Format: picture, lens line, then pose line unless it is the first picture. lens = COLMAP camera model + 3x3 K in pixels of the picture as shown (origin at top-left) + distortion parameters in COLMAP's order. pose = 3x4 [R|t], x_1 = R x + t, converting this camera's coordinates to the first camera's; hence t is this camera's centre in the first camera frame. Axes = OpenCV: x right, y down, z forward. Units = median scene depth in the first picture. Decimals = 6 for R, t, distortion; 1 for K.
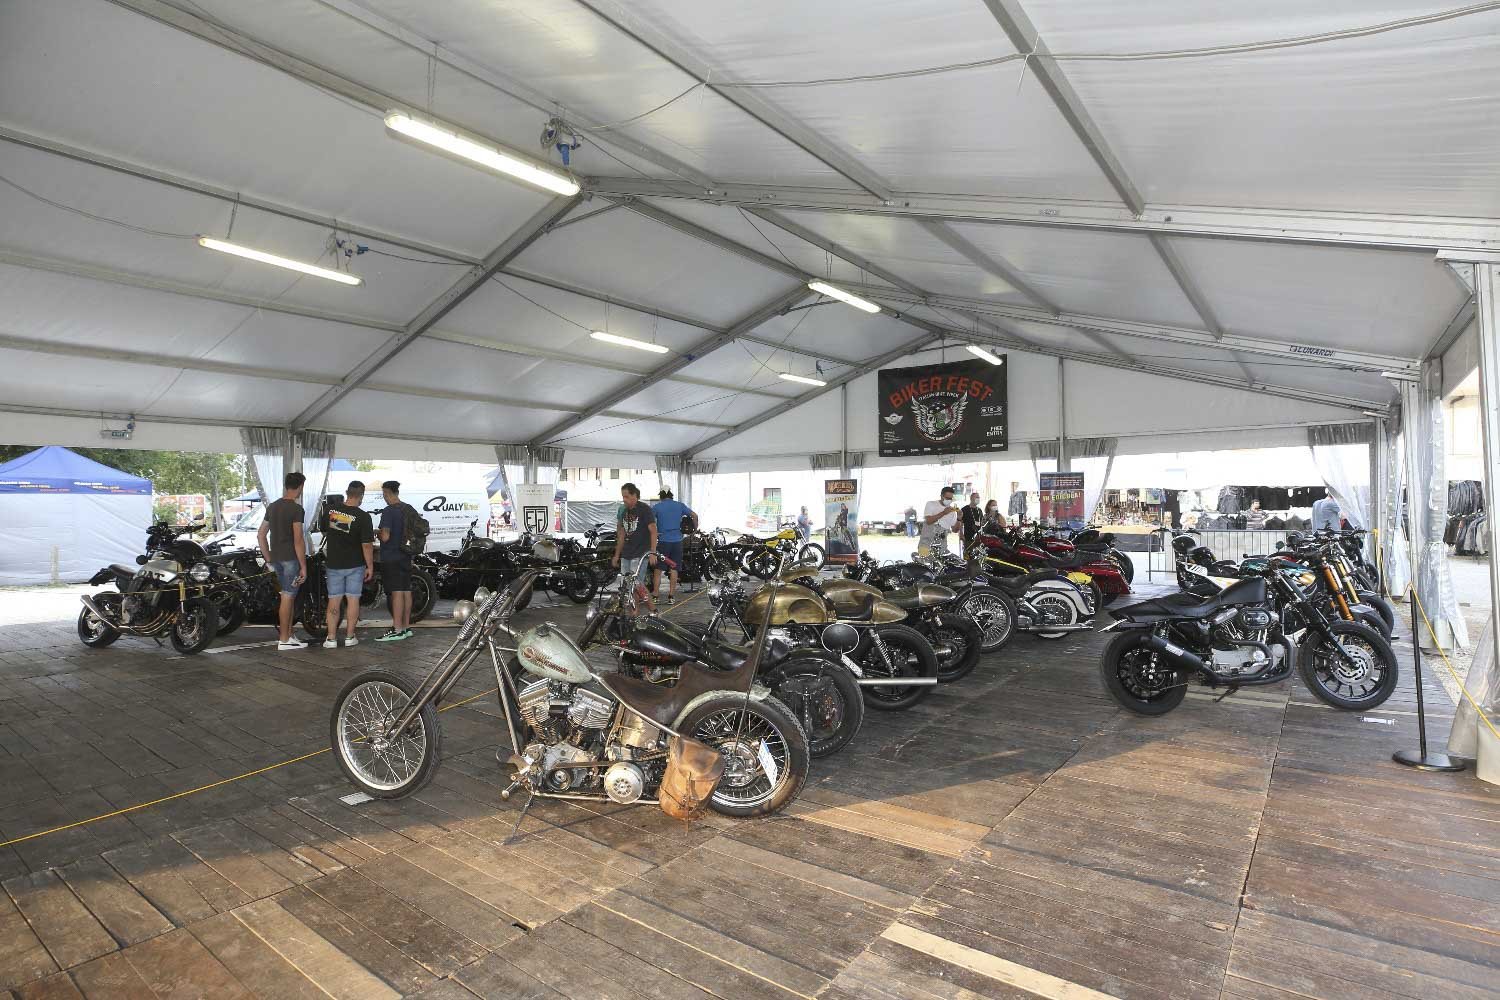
lens RADIAL K [[780.6, 0, 757.0], [0, 780.6, 502.1], [0, 0, 1]] dist [-0.037402, 0.014649]
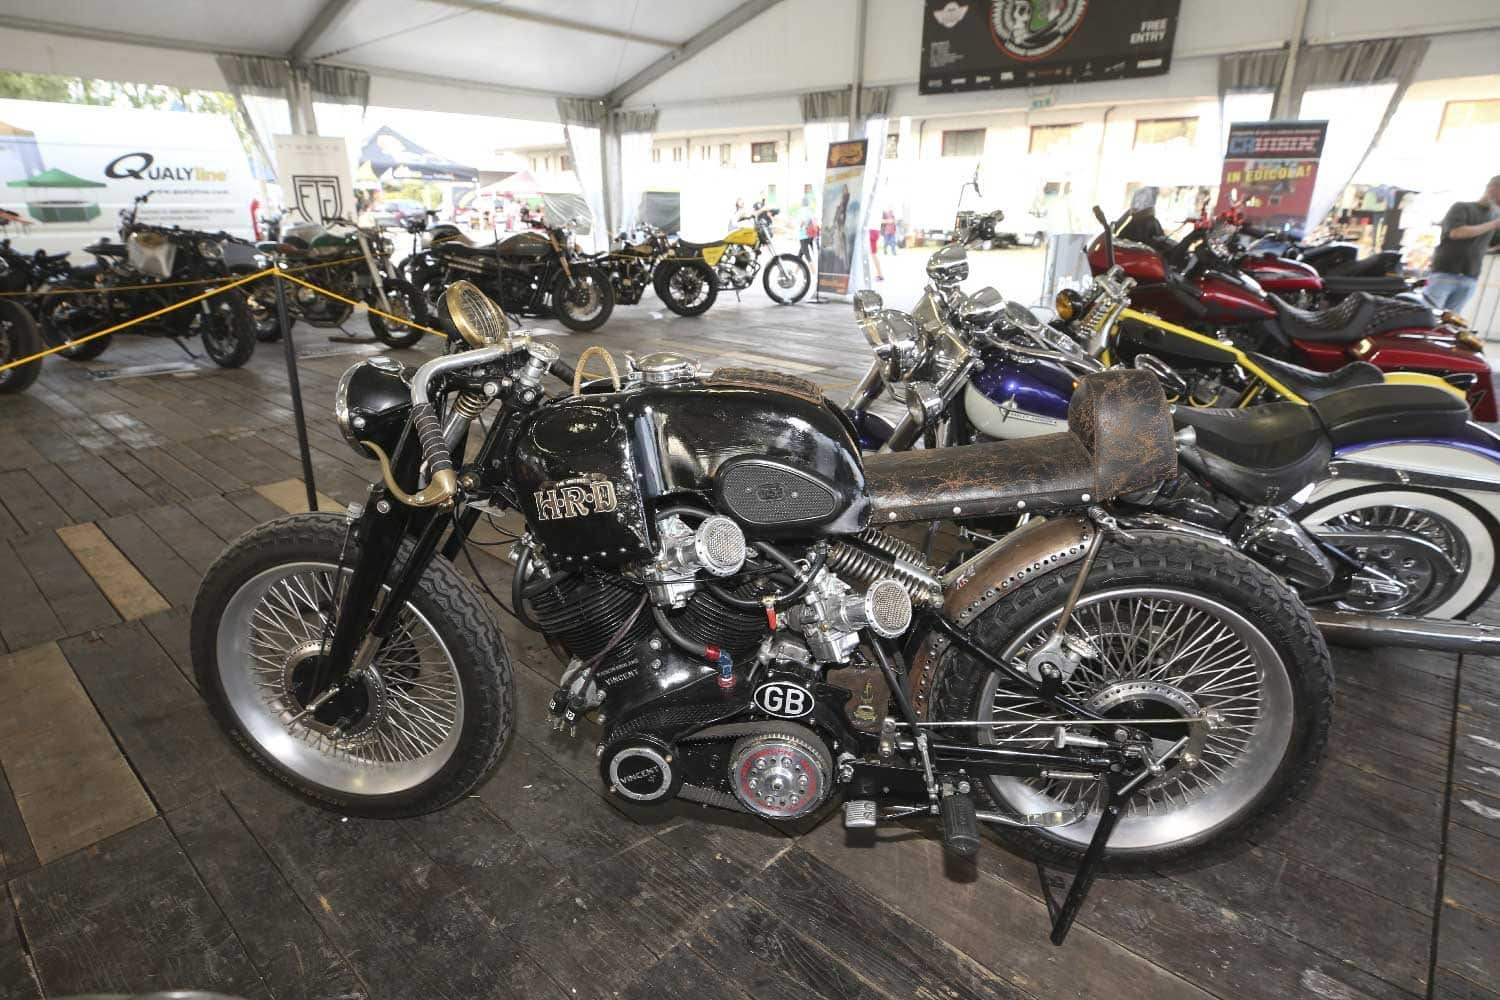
lens RADIAL K [[814.8, 0, 753.7], [0, 814.8, 499.3], [0, 0, 1]] dist [-0.034024, 0.016623]
pose [[0.996499, 0.051574, -0.065795, 0.108548], [-0.026272, 0.940349, 0.339197, 0.022660], [0.079364, -0.336281, 0.938412, 0.419295]]
